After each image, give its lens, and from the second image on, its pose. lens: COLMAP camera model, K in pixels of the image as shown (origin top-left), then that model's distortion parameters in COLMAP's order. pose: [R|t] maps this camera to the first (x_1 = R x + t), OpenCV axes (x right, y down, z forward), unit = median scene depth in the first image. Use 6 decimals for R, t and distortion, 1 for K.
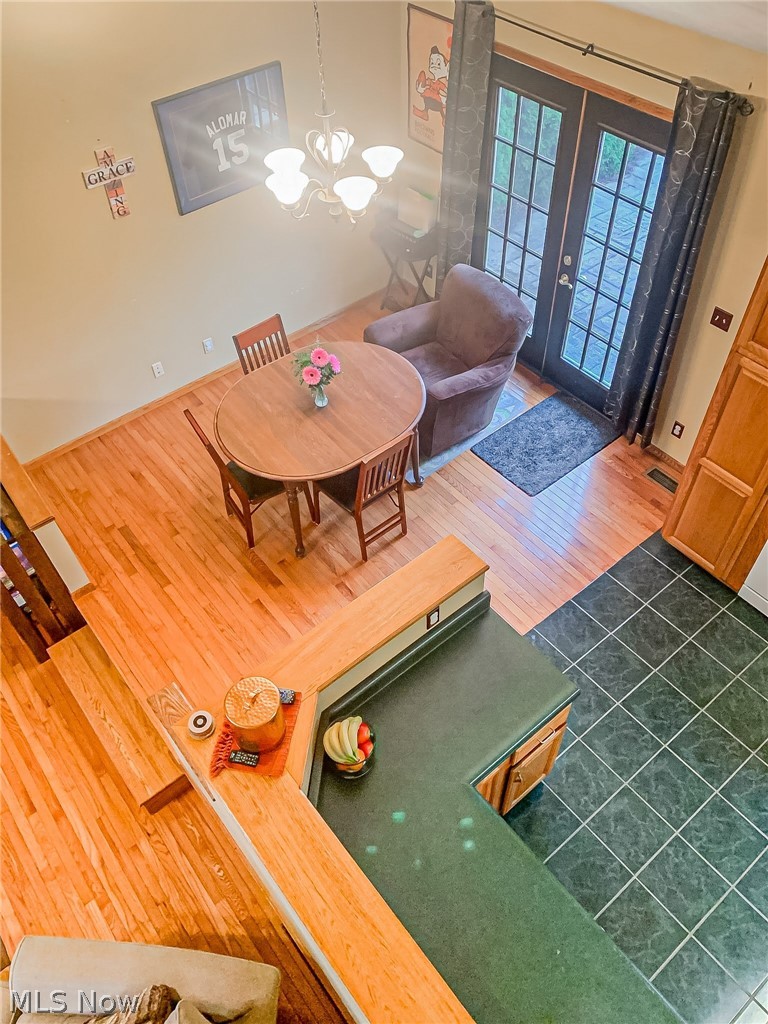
lens RADIAL K [[786.0, 0, 384.0], [0, 786.0, 512.0], [0, 0, 1]] dist [0.030940, -0.003632]
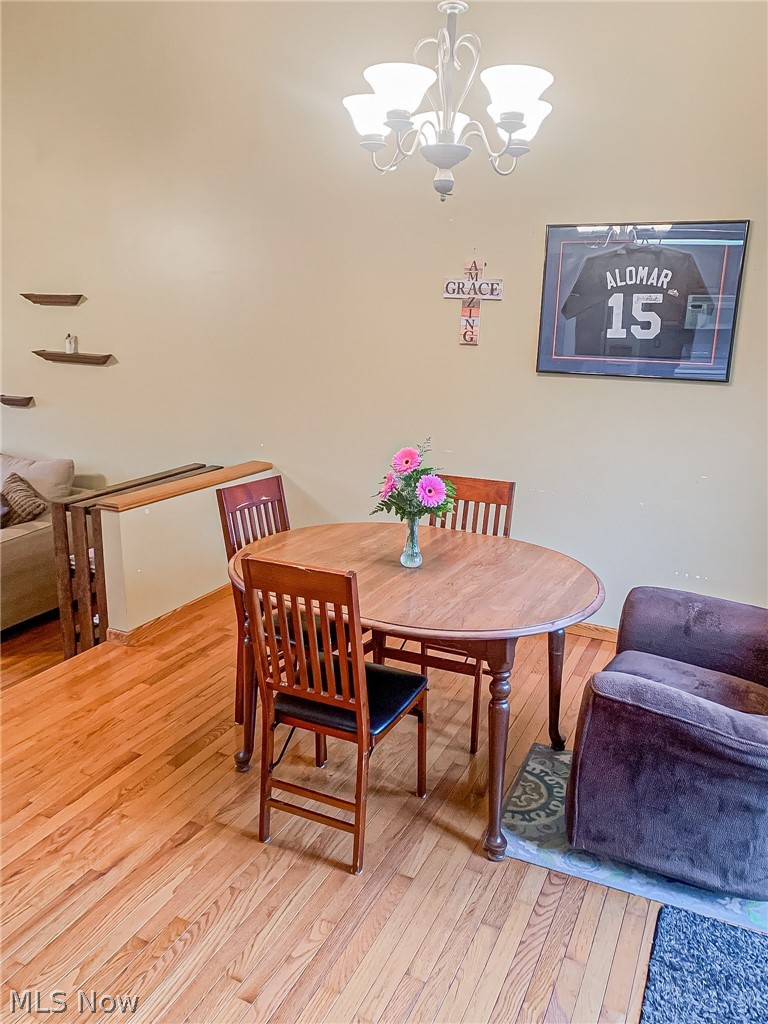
lens RADIAL K [[786.0, 0, 384.0], [0, 786.0, 512.0], [0, 0, 1]] dist [0.030940, -0.003632]
pose [[0.422031, 0.260874, -0.868236, 0.419594], [-0.715510, 0.683958, -0.142289, -0.069237], [0.556718, 0.681282, 0.475310, 0.697750]]
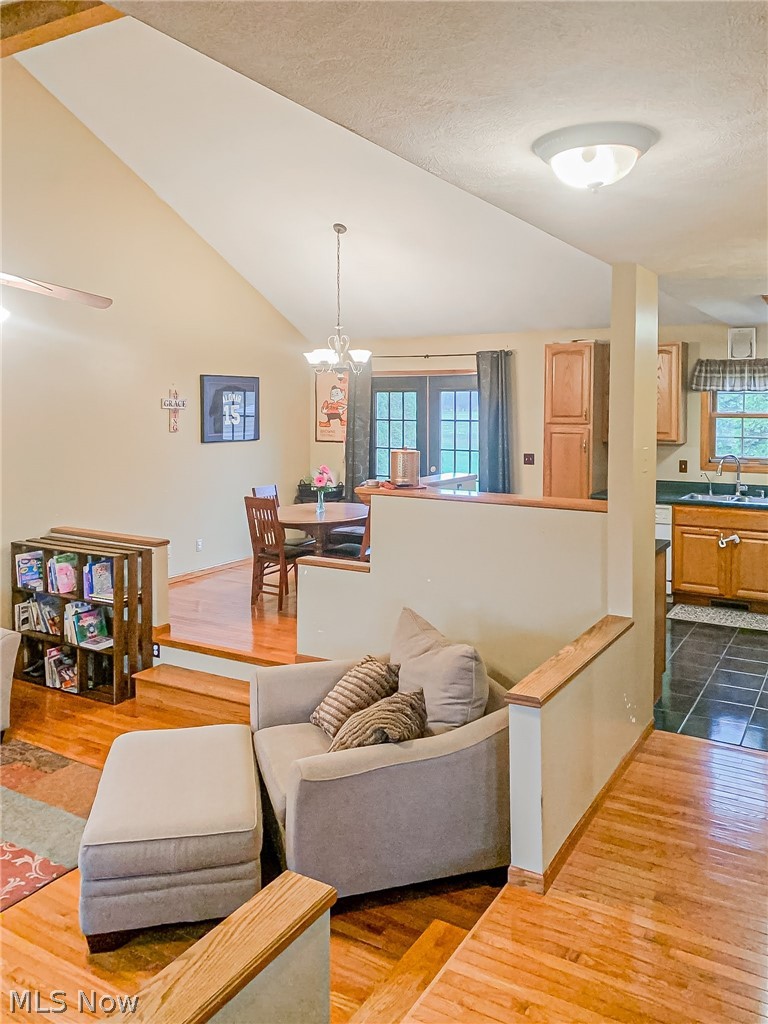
lens RADIAL K [[786.0, 0, 384.0], [0, 786.0, 512.0], [0, 0, 1]] dist [0.030940, -0.003632]
pose [[0.943275, -0.013761, 0.331728, -0.478924], [0.230529, 0.746180, -0.624557, 0.873680], [-0.238934, 0.665602, 0.707025, -0.126531]]
